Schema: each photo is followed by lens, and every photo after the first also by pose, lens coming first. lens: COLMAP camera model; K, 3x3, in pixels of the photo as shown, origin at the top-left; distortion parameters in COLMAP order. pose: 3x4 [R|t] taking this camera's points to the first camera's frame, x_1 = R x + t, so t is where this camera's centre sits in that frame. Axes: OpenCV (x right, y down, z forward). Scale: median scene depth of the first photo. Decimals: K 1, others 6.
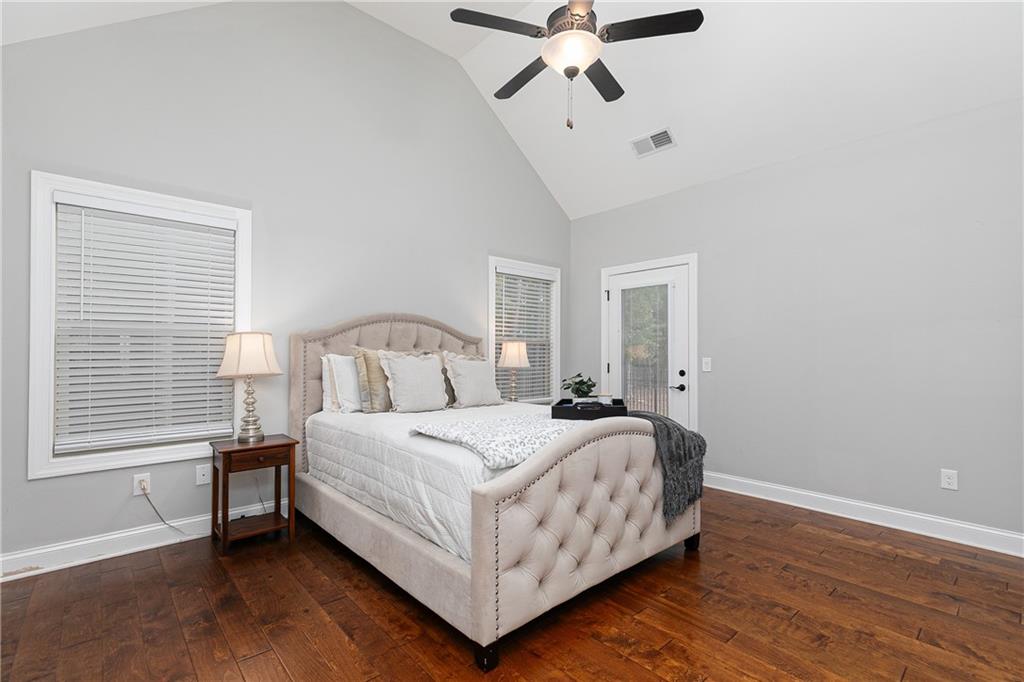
lens RADIAL K [[460.5, 0, 517.9], [0, 460.5, 344.8], [0, 0, 1]] dist [0.005177, -0.000983]
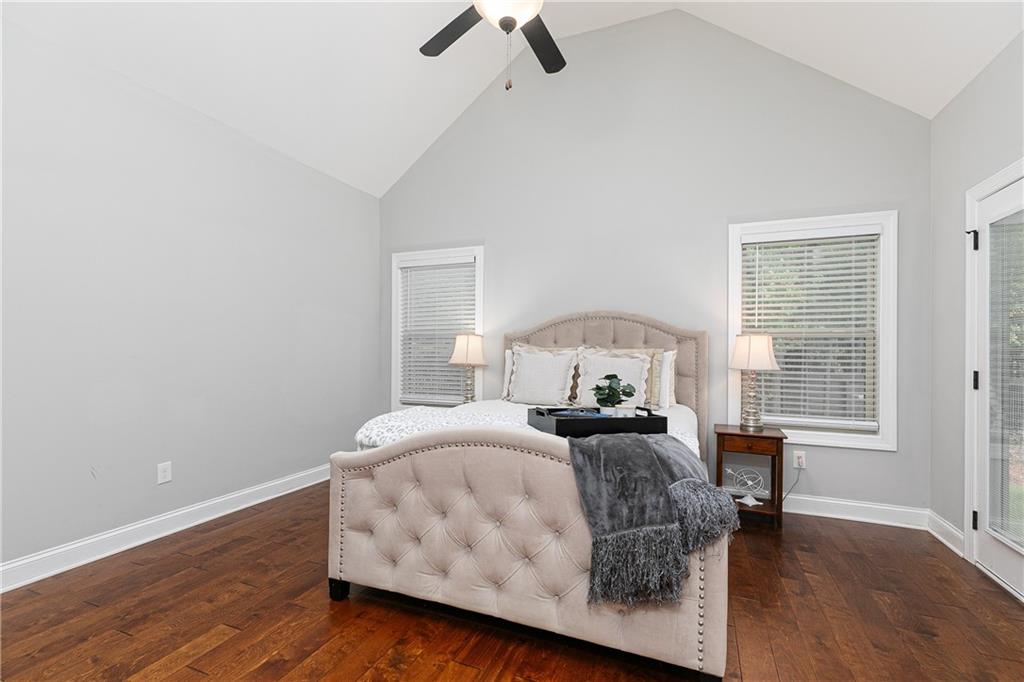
lens RADIAL K [[460.5, 0, 518.2], [0, 460.5, 343.5], [0, 0, 1]] dist [0.005177, -0.000983]
pose [[0.436442, -0.010573, -0.899670, 0.753390], [0.009041, 0.999932, -0.007366, 0.013855], [0.899687, -0.004920, 0.436508, 0.528822]]
